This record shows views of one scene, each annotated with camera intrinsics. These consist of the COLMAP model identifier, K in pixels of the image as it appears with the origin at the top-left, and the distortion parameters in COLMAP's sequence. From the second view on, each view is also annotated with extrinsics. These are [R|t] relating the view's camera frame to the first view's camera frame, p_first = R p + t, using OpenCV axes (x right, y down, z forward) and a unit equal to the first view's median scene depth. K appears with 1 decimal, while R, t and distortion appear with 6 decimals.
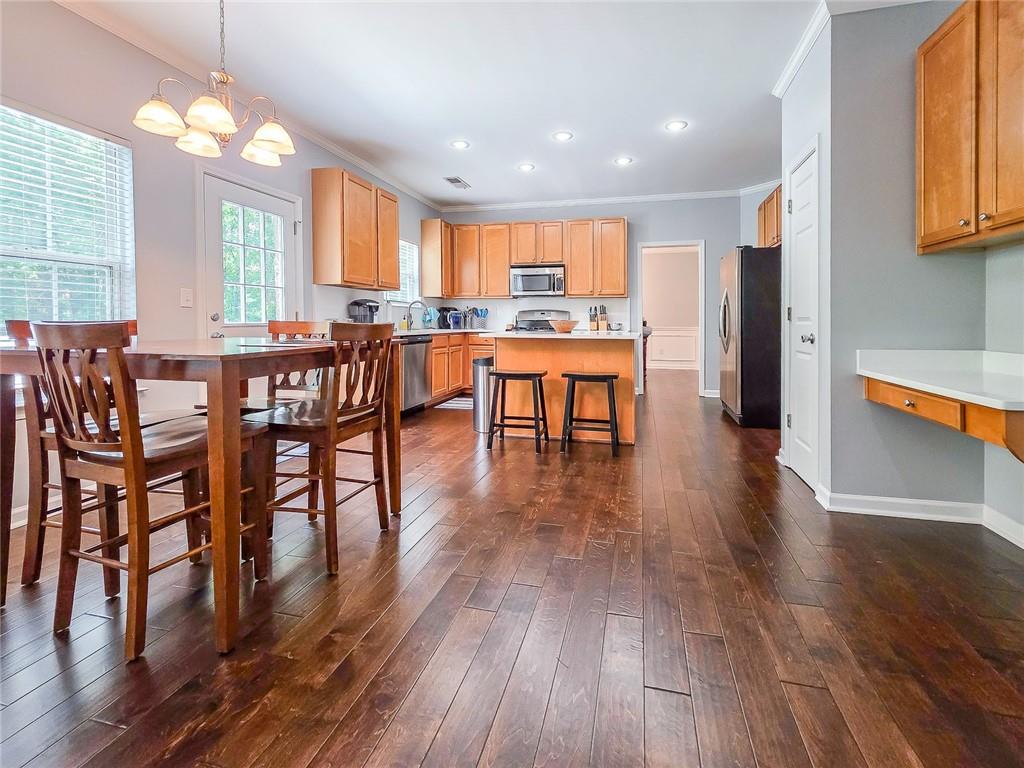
lens RADIAL K [[410.6, 0, 555.0], [0, 410.6, 330.9], [0, 0, 1]] dist [0.003446, 0.000022]
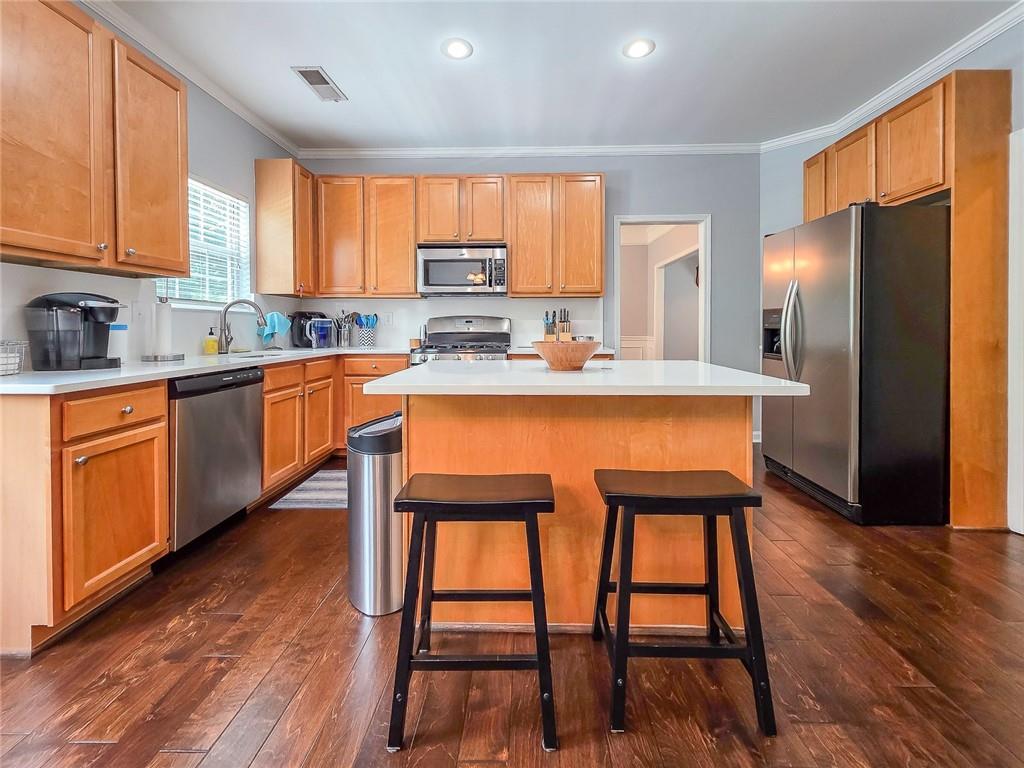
lens RADIAL K [[410.6, 0, 528.8], [0, 410.6, 323.3], [0, 0, 1]] dist [0.003446, 0.000022]
pose [[0.979446, -0.005376, 0.201635, -0.096744], [0.011586, 0.999494, -0.029629, -0.028582], [-0.201374, 0.031357, 0.979012, 0.511192]]
